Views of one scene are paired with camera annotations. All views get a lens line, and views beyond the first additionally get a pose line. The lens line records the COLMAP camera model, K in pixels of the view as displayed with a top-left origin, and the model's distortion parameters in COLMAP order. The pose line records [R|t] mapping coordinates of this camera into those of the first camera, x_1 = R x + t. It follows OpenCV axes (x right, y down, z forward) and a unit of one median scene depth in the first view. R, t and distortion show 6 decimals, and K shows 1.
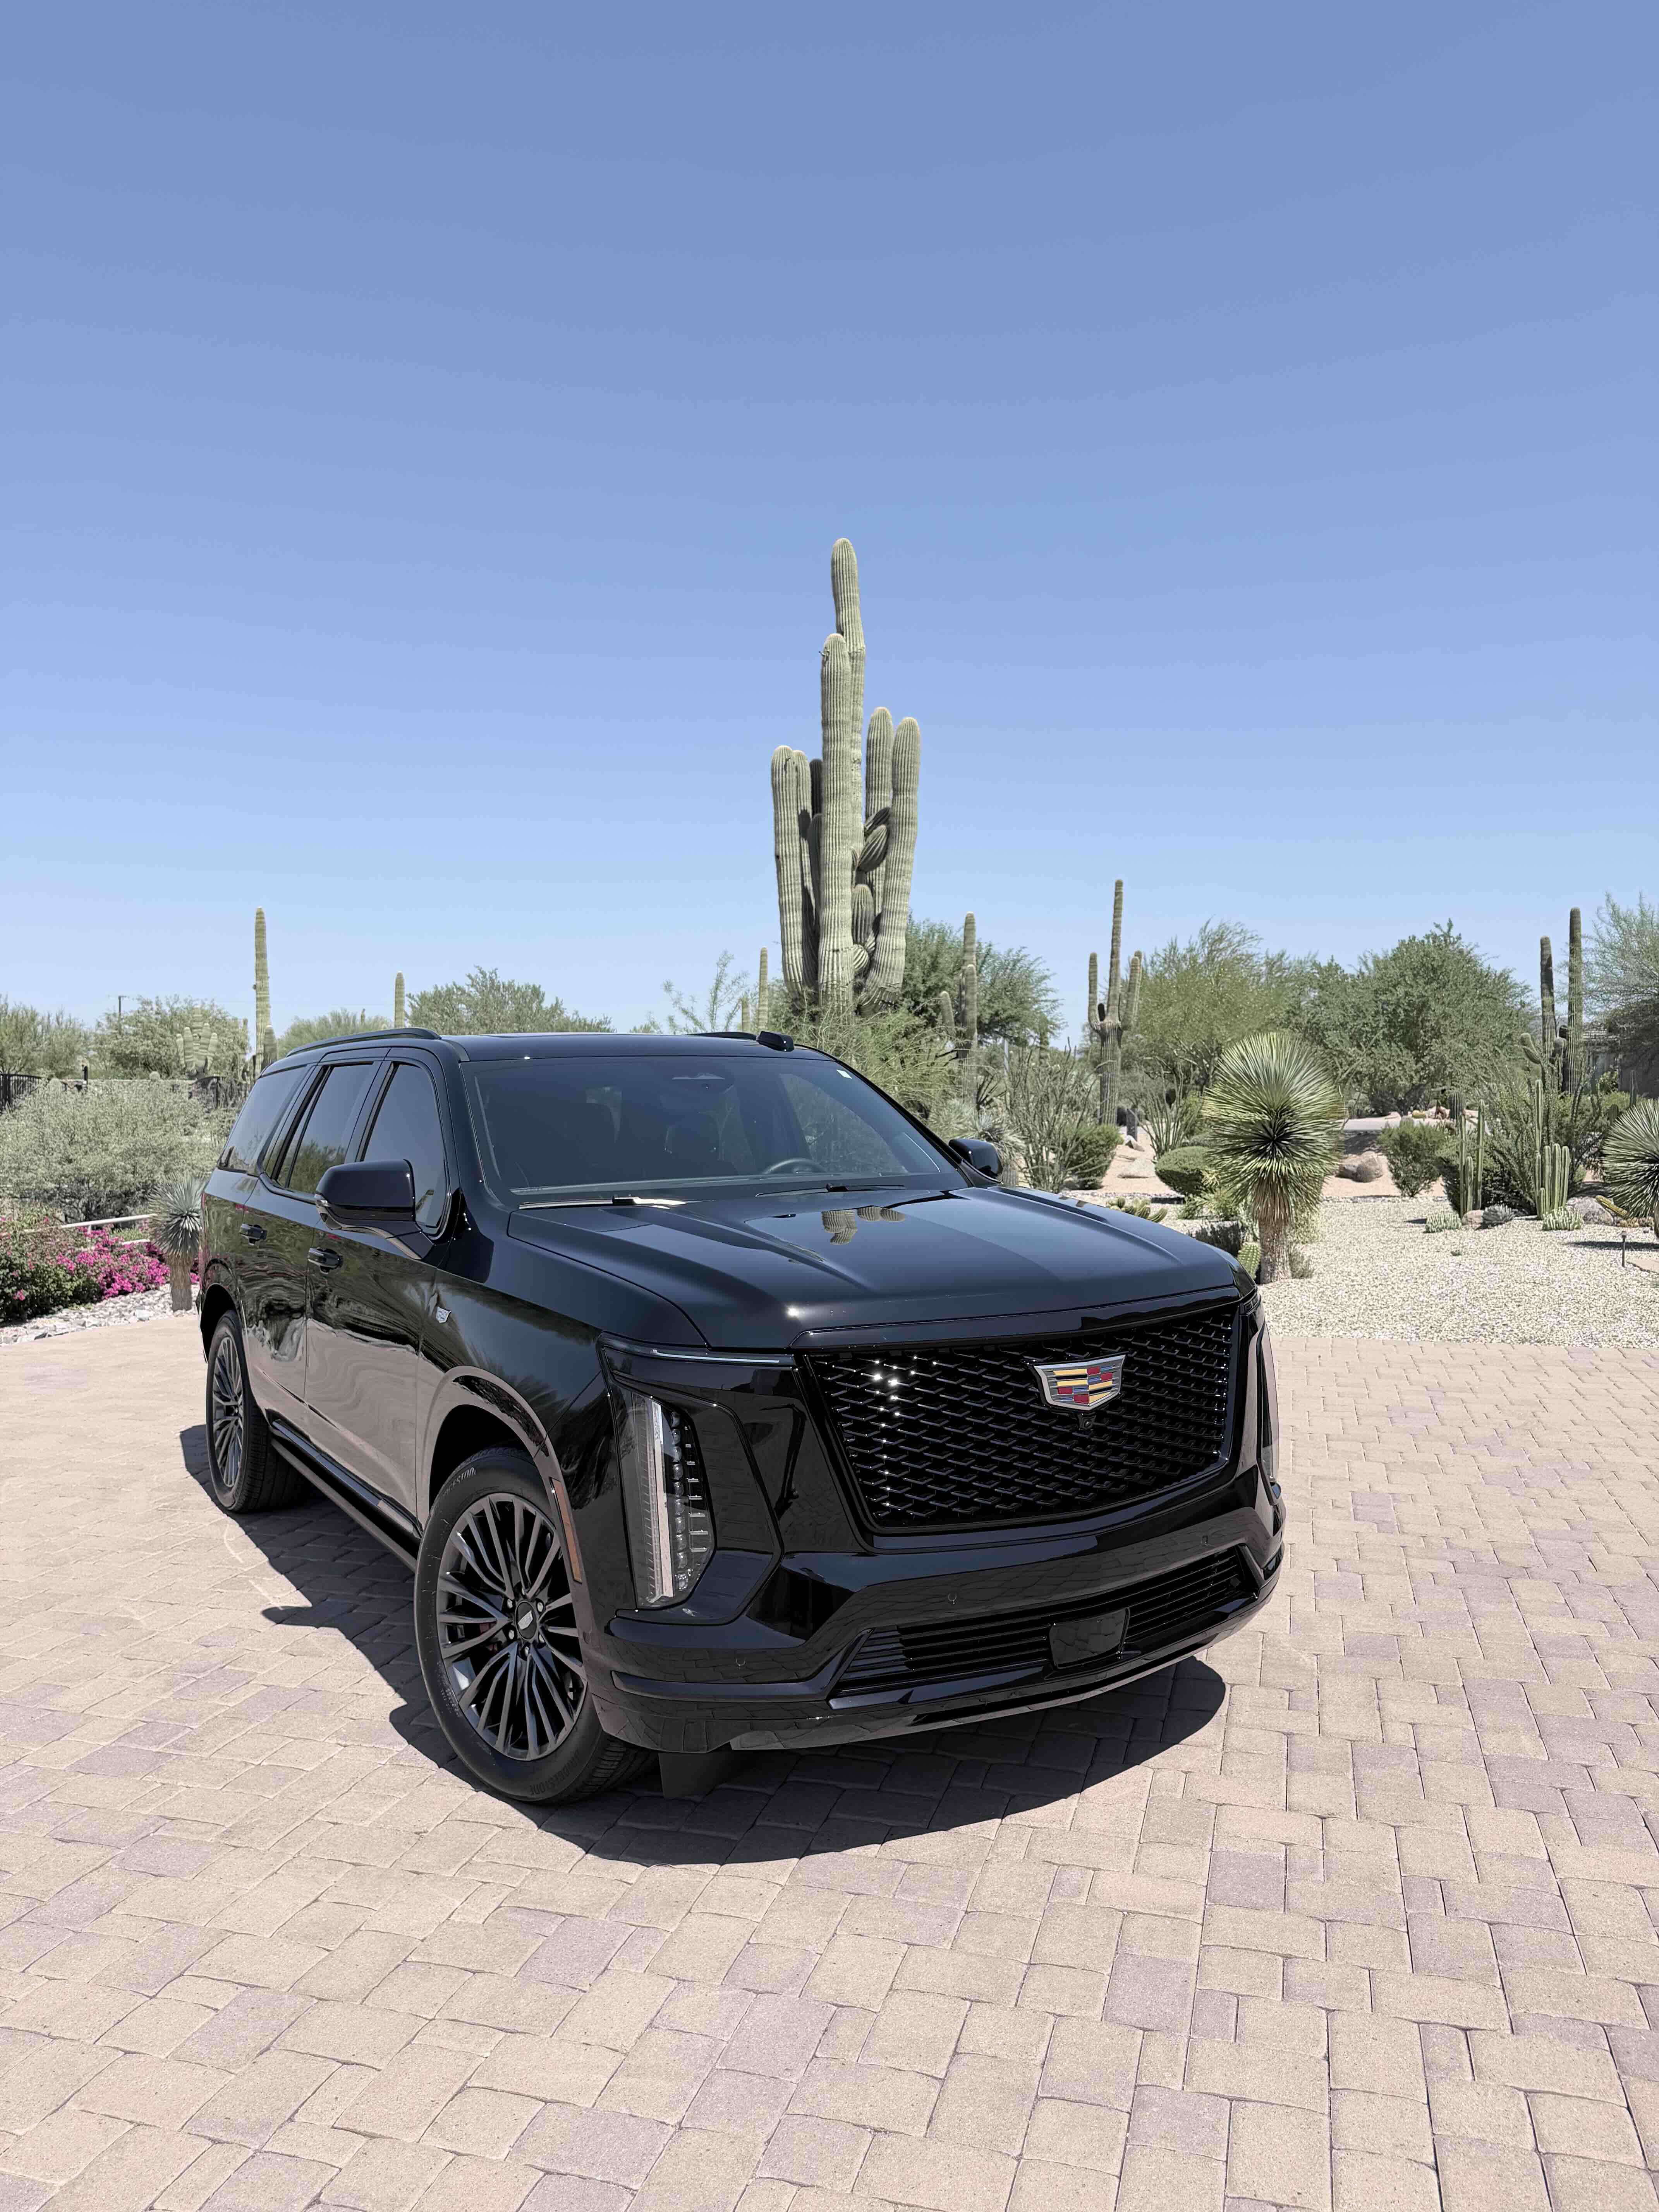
lens RADIAL K [[1577.2, 0, 818.5], [0, 1577.2, 1090.1], [0, 0, 1]] dist [0.130202, -0.232459]
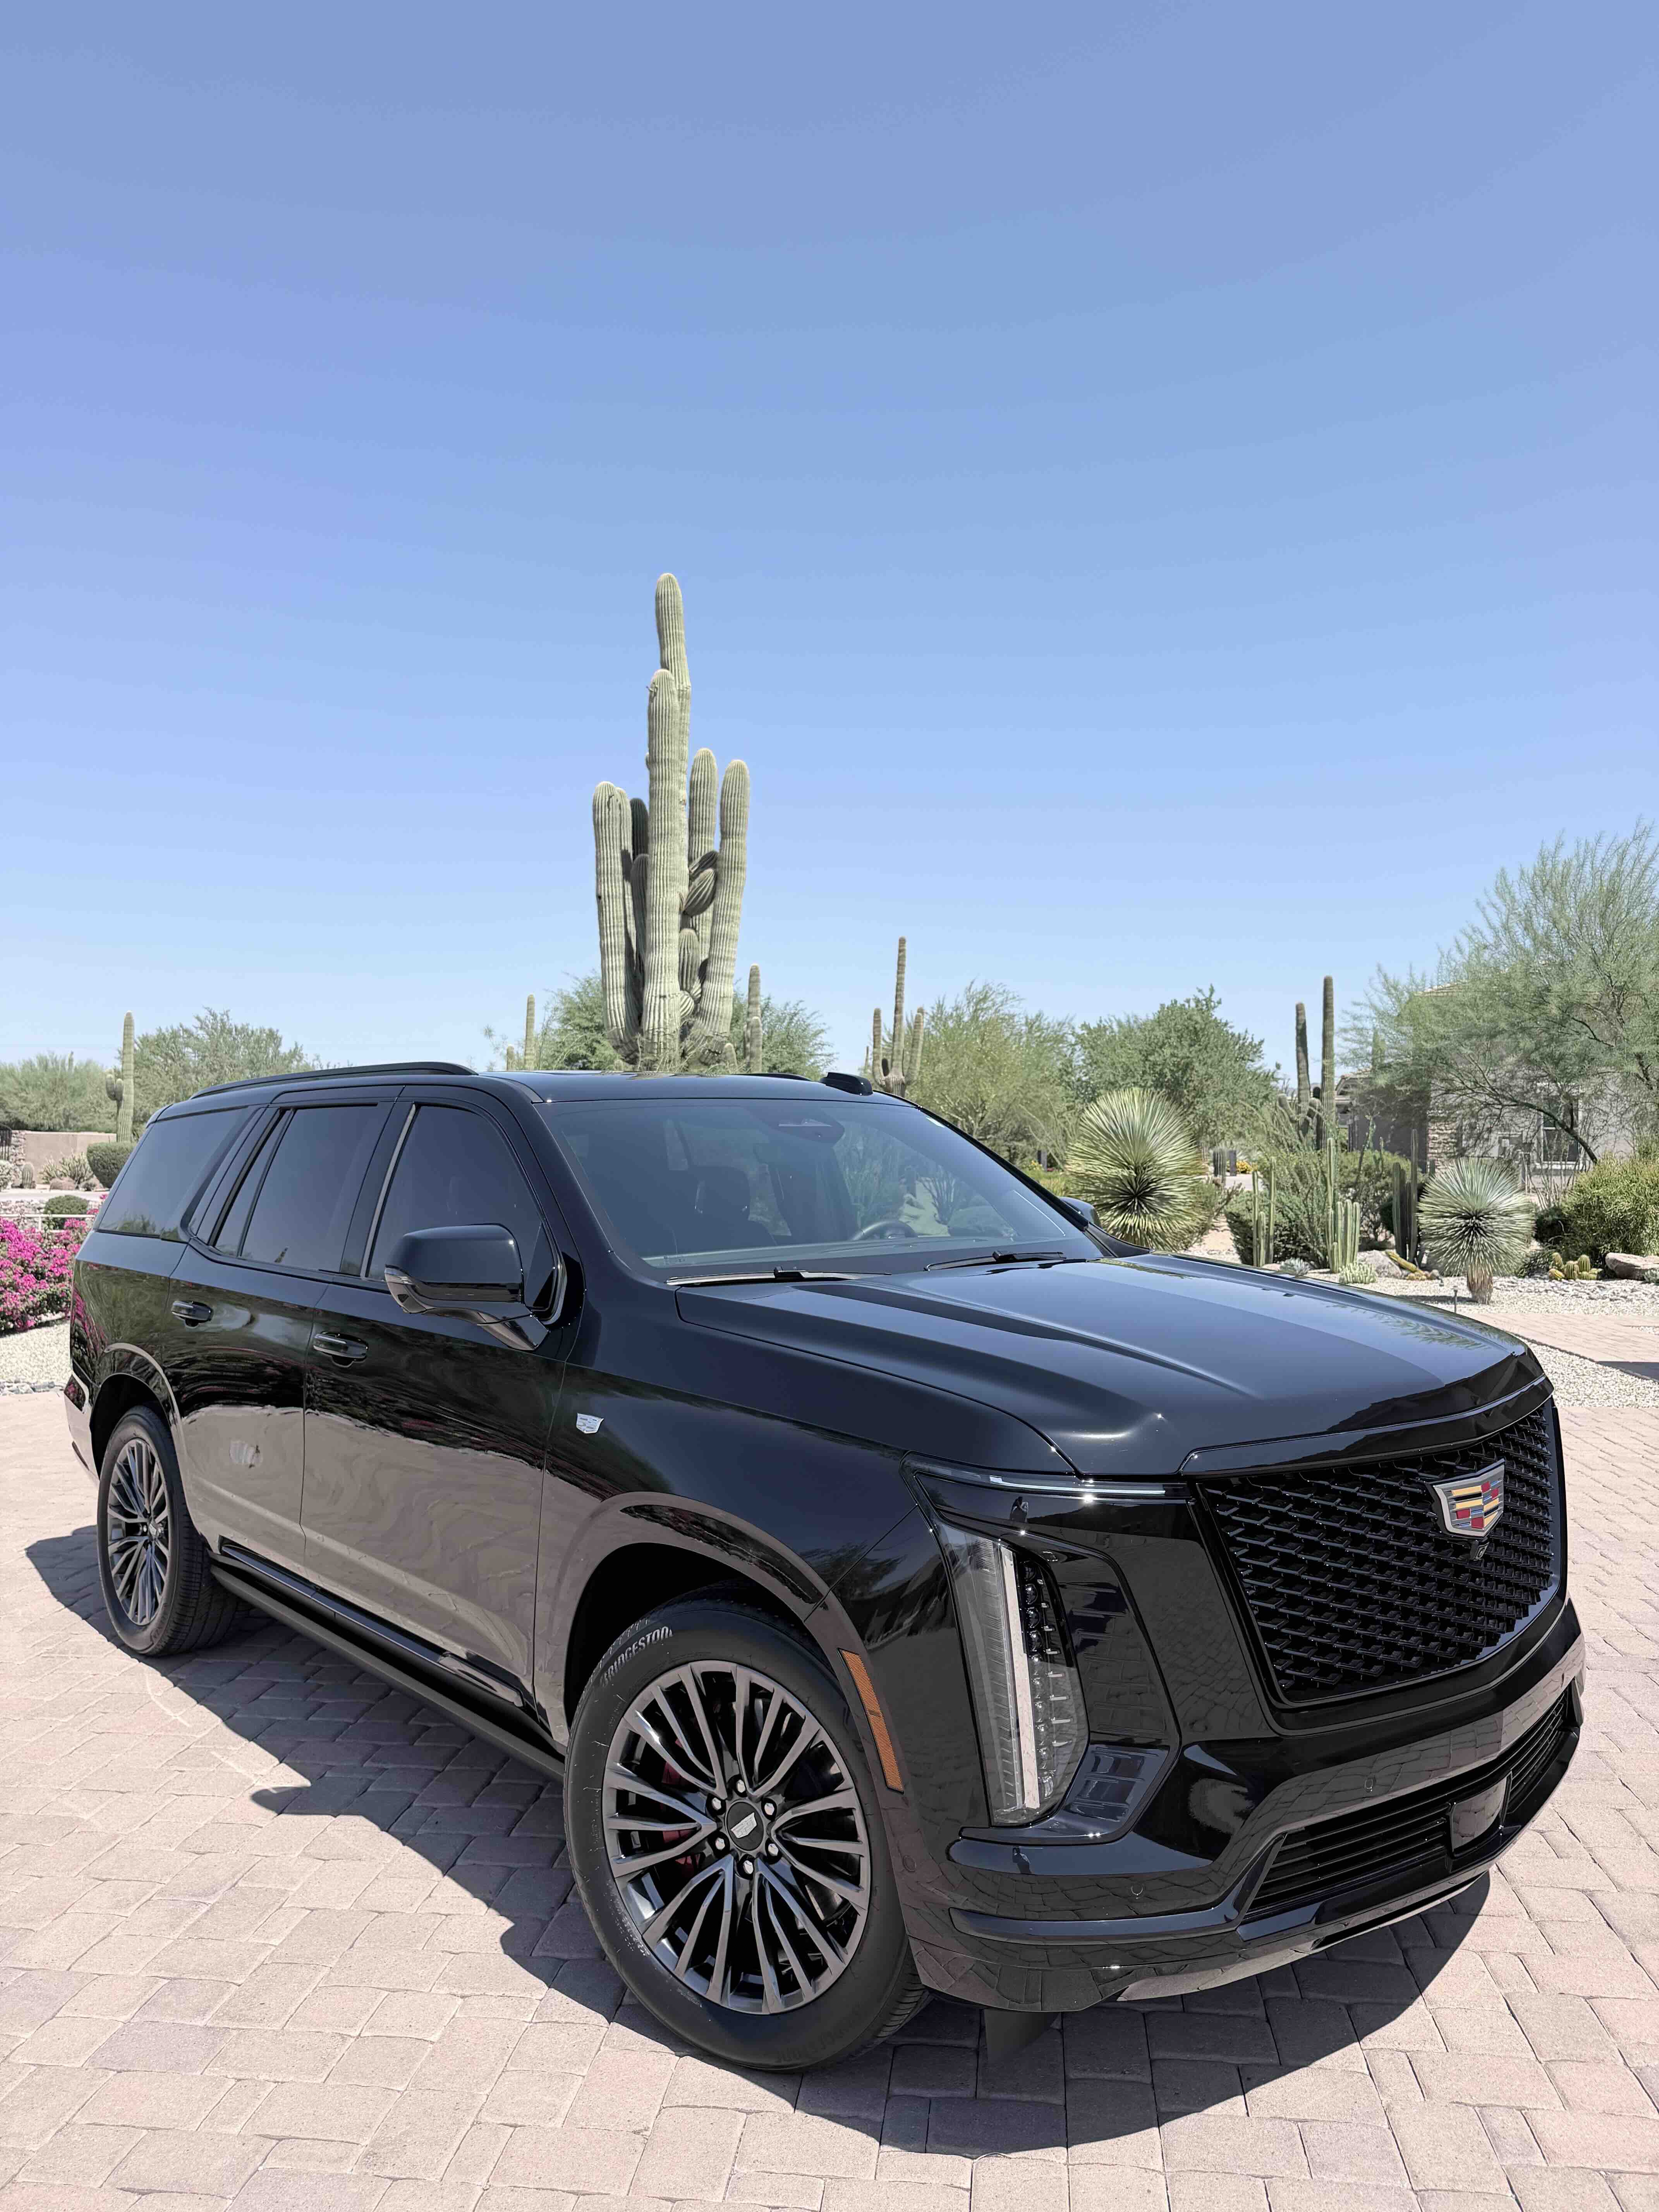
lens RADIAL K [[1564.7, 0, 822.6], [0, 1564.7, 1106.8], [0, 0, 1]] dist [0.093950, -0.124255]
pose [[0.984212, 0.012184, 0.176575, -0.080174], [-0.008016, 0.999673, -0.024300, 0.000906], [-0.176813, 0.022500, 0.983987, 0.065272]]
